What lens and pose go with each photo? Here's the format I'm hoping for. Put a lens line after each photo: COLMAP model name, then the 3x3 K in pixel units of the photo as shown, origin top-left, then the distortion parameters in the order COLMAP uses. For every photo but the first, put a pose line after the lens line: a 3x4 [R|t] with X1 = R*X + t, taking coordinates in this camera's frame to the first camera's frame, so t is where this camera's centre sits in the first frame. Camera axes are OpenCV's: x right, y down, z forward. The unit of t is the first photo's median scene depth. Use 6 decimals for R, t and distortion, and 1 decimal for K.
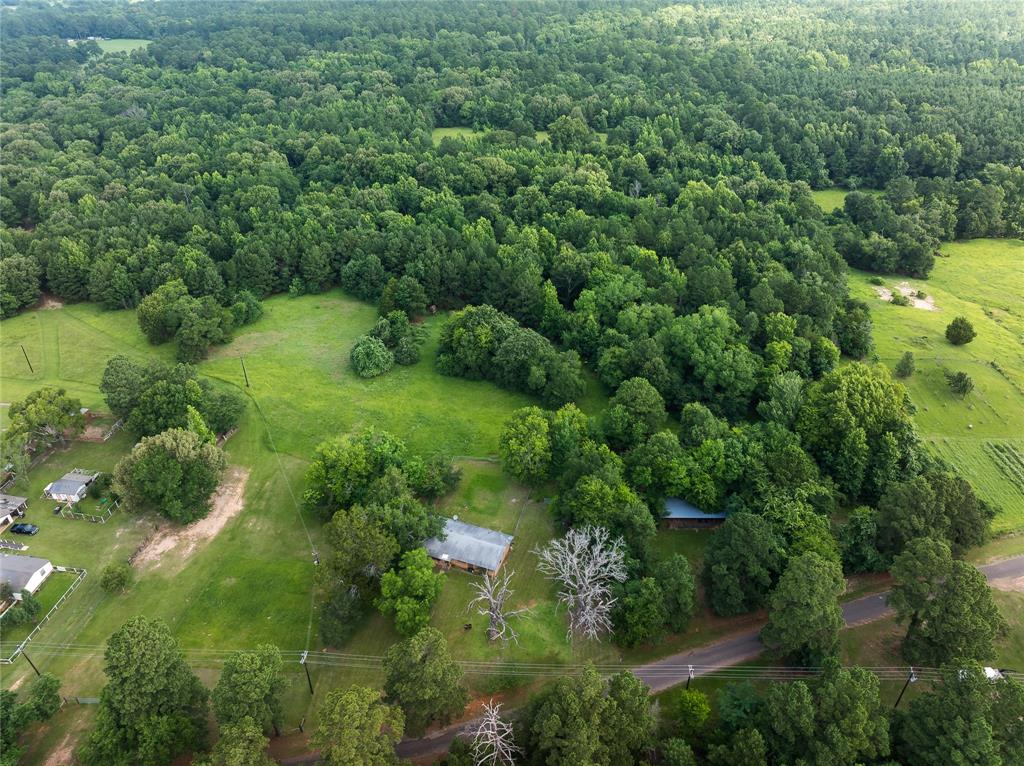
lens RADIAL K [[725.0, 0, 518.0], [0, 725.0, 376.9], [0, 0, 1]] dist [-0.049361, 0.017249]
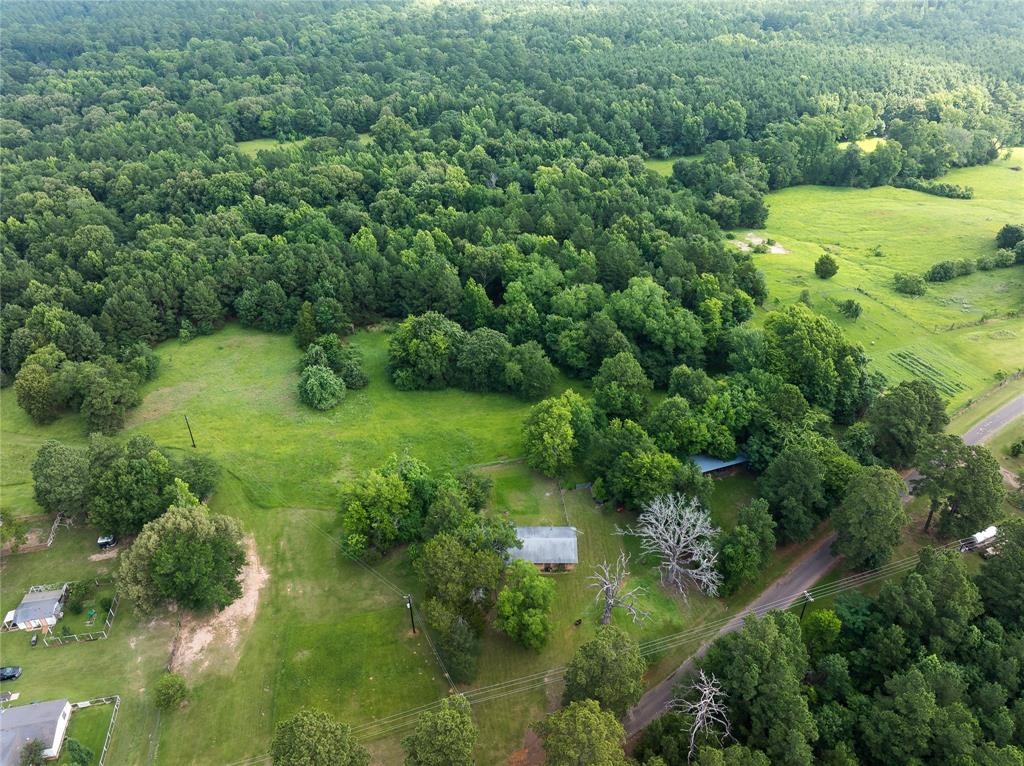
lens RADIAL K [[725.0, 0, 518.0], [0, 725.0, 376.9], [0, 0, 1]] dist [-0.049361, 0.017249]
pose [[0.935083, -0.192162, 0.297813, -0.196762], [0.191044, 0.981021, 0.033152, -0.018996], [-0.298531, 0.025896, 0.954048, 0.032427]]
